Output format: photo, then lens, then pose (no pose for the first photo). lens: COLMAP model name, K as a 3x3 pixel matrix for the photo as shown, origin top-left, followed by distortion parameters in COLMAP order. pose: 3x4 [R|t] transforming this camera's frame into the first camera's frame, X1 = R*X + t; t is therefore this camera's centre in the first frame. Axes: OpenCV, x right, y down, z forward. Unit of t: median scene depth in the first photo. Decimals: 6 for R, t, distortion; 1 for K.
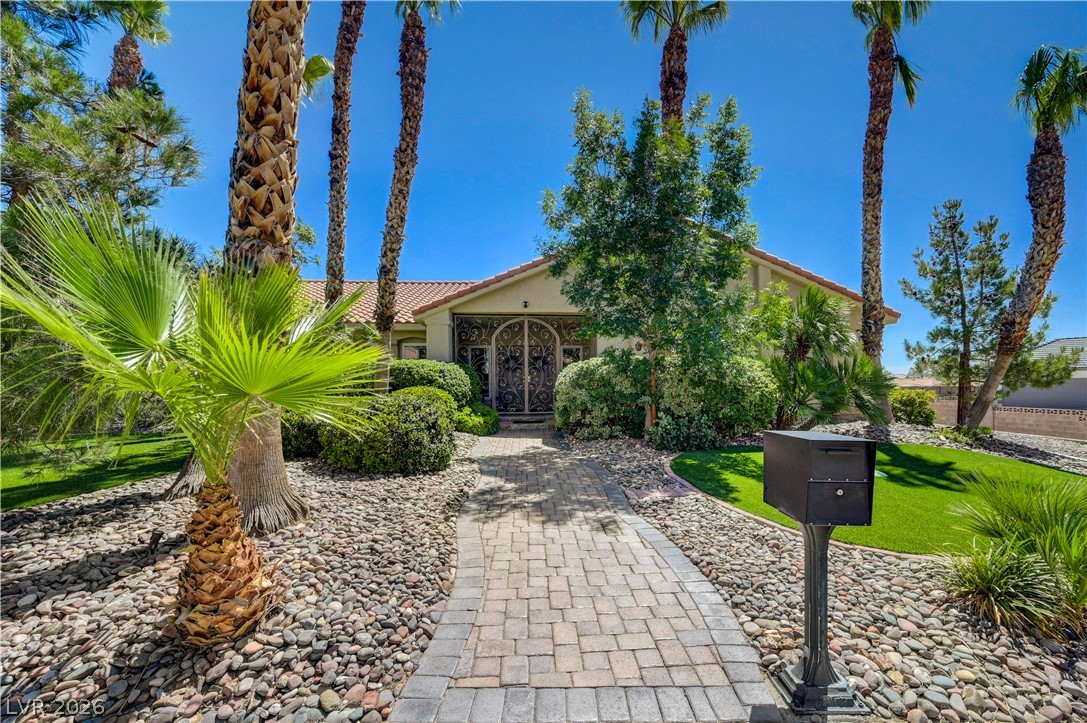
lens RADIAL K [[414.8, 0, 555.8], [0, 414.8, 378.0], [0, 0, 1]] dist [-0.002823, 0.000571]
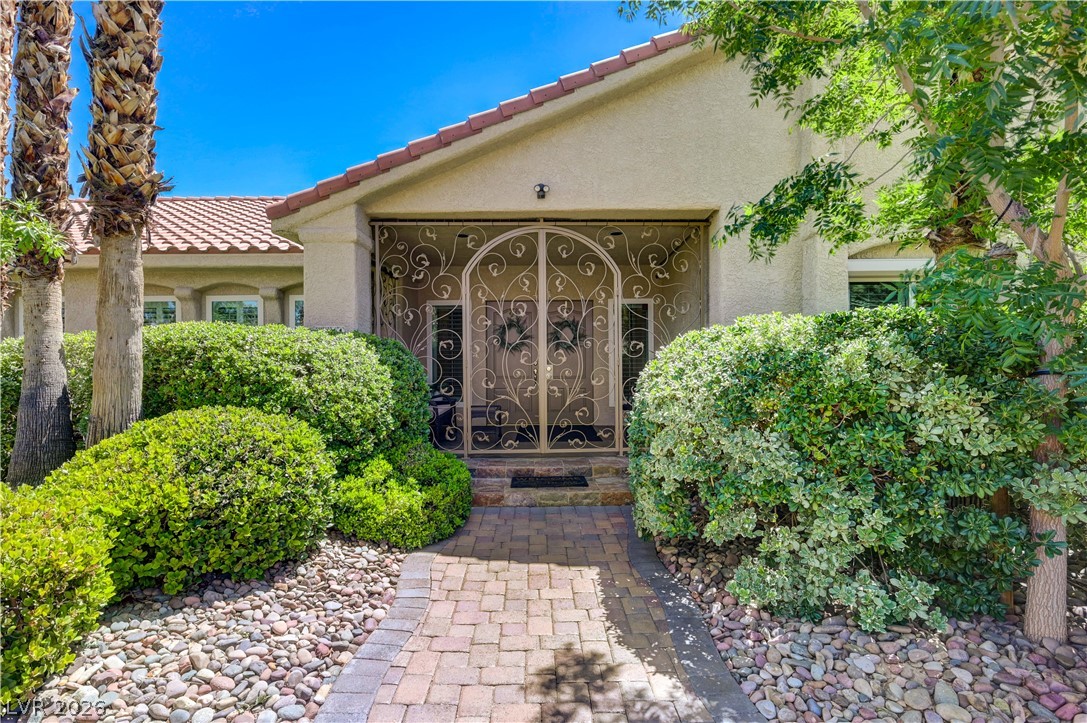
lens RADIAL K [[536.2, 0, 544.1], [0, 536.2, 357.7], [0, 0, 1]] dist [-0.002513, -0.000757]
pose [[0.998541, -0.001692, -0.053965, -0.049572], [0.002004, 0.999982, 0.005724, -0.017987], [0.053954, -0.005824, 0.998526, 0.555532]]
